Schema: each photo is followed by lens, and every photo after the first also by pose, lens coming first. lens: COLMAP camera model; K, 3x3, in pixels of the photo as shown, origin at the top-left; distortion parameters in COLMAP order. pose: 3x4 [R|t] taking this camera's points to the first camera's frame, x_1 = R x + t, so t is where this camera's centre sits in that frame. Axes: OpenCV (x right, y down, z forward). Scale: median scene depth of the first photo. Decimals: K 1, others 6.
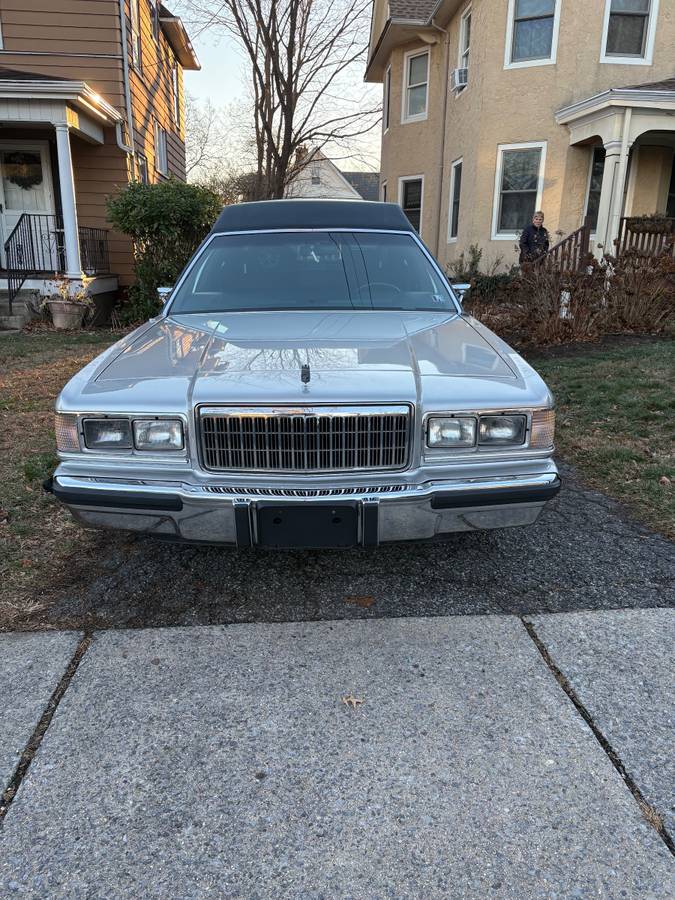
lens RADIAL K [[678.8, 0, 333.6], [0, 678.8, 449.5], [0, 0, 1]] dist [0.027223, -0.033224]
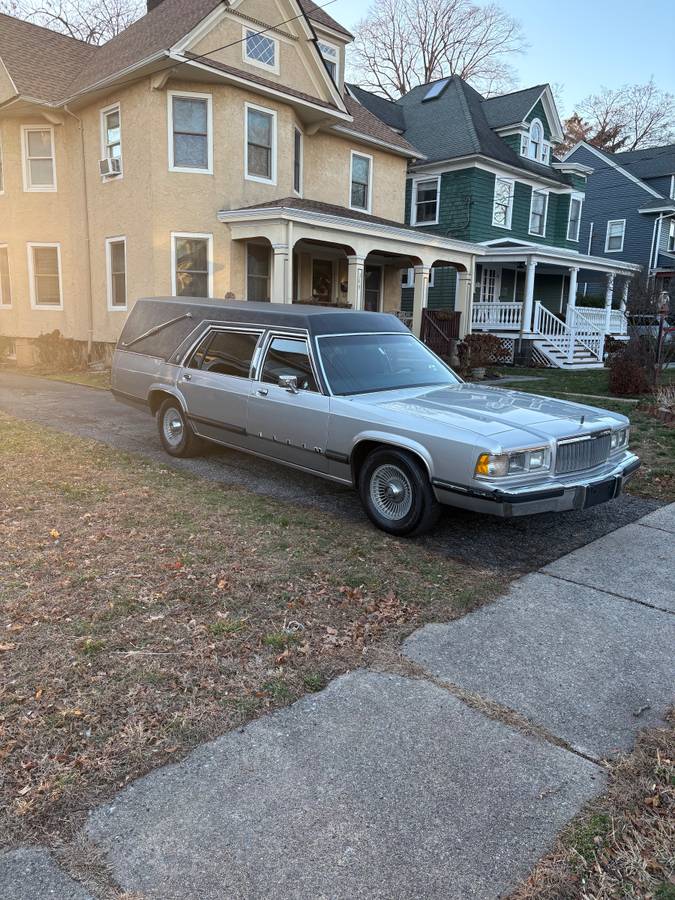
lens RADIAL K [[666.0, 0, 324.6], [0, 666.0, 438.3], [0, 0, 1]] dist [0.027370, -0.000076]
pose [[0.767994, -0.108534, 0.631194, -0.395731], [0.160151, 0.986771, -0.025186, -0.028603], [-0.620110, 0.120429, 0.775216, -0.021451]]
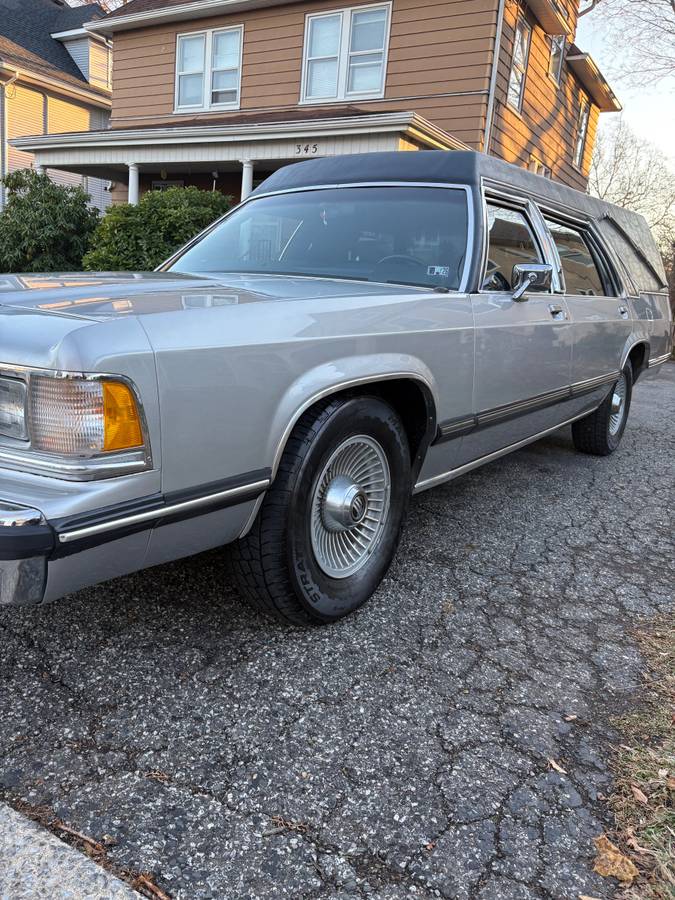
lens RADIAL K [[678.8, 0, 333.6], [0, 678.8, 449.5], [0, 0, 1]] dist [0.027223, -0.033224]
pose [[0.808622, 0.171125, -0.562891, 0.156946], [-0.219904, 0.975329, -0.019393, -0.008604], [0.545685, 0.139464, 0.826304, 0.151373]]
